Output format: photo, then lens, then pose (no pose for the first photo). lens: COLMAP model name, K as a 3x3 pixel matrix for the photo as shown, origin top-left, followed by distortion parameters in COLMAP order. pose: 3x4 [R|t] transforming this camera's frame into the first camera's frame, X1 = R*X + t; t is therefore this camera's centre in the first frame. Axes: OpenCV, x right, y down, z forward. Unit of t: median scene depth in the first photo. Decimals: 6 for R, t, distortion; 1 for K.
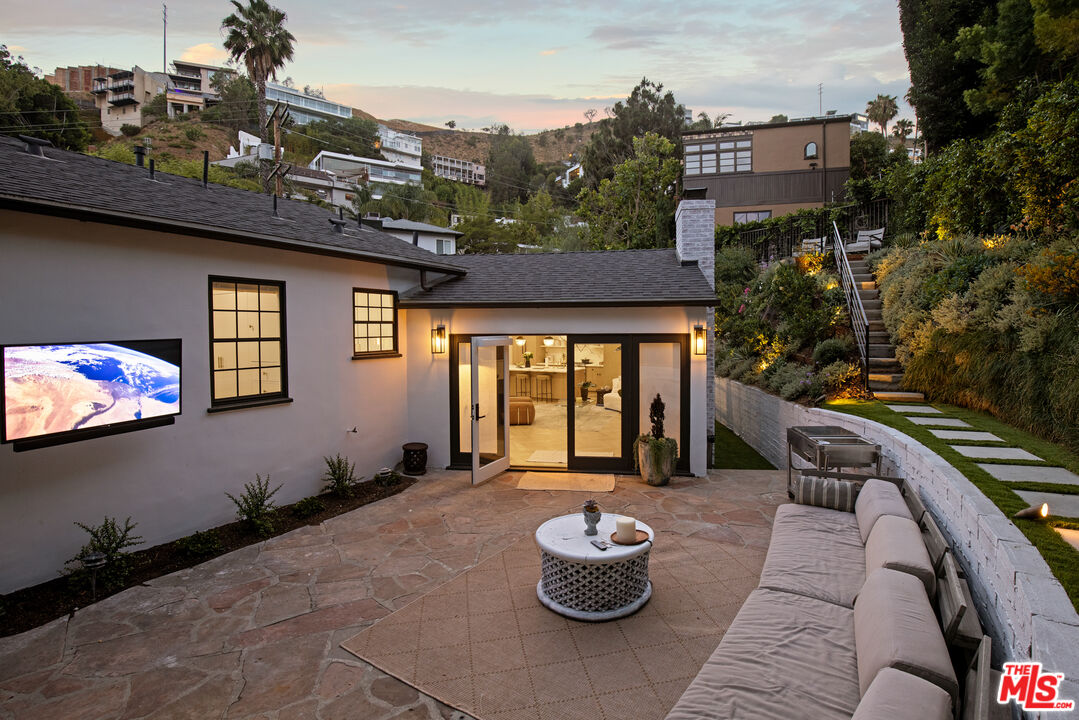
lens RADIAL K [[512.5, 0, 554.9], [0, 512.5, 341.5], [0, 0, 1]] dist [-0.039715, 0.009602]
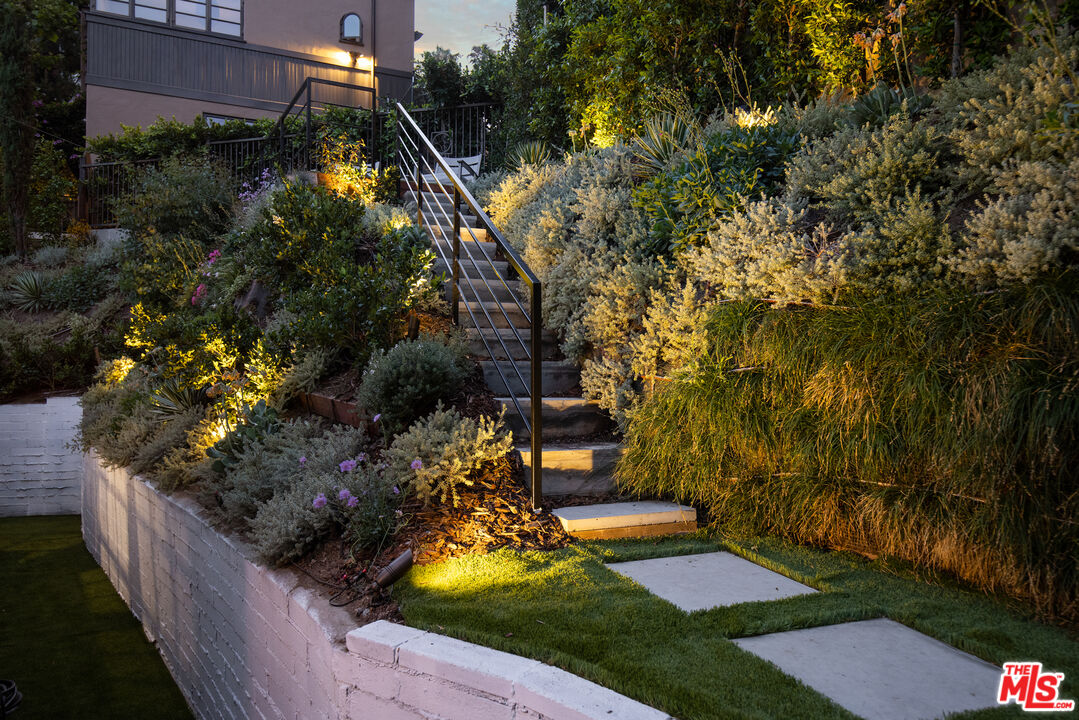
lens RADIAL K [[756.7, 0, 539.7], [0, 756.7, 348.4], [0, 0, 1]] dist [0.003805, 0.003189]
pose [[0.754763, 0.022202, 0.655621, 0.255468], [0.009223, 0.998969, -0.044447, 0.018698], [-0.655932, 0.039594, 0.753781, 0.513482]]
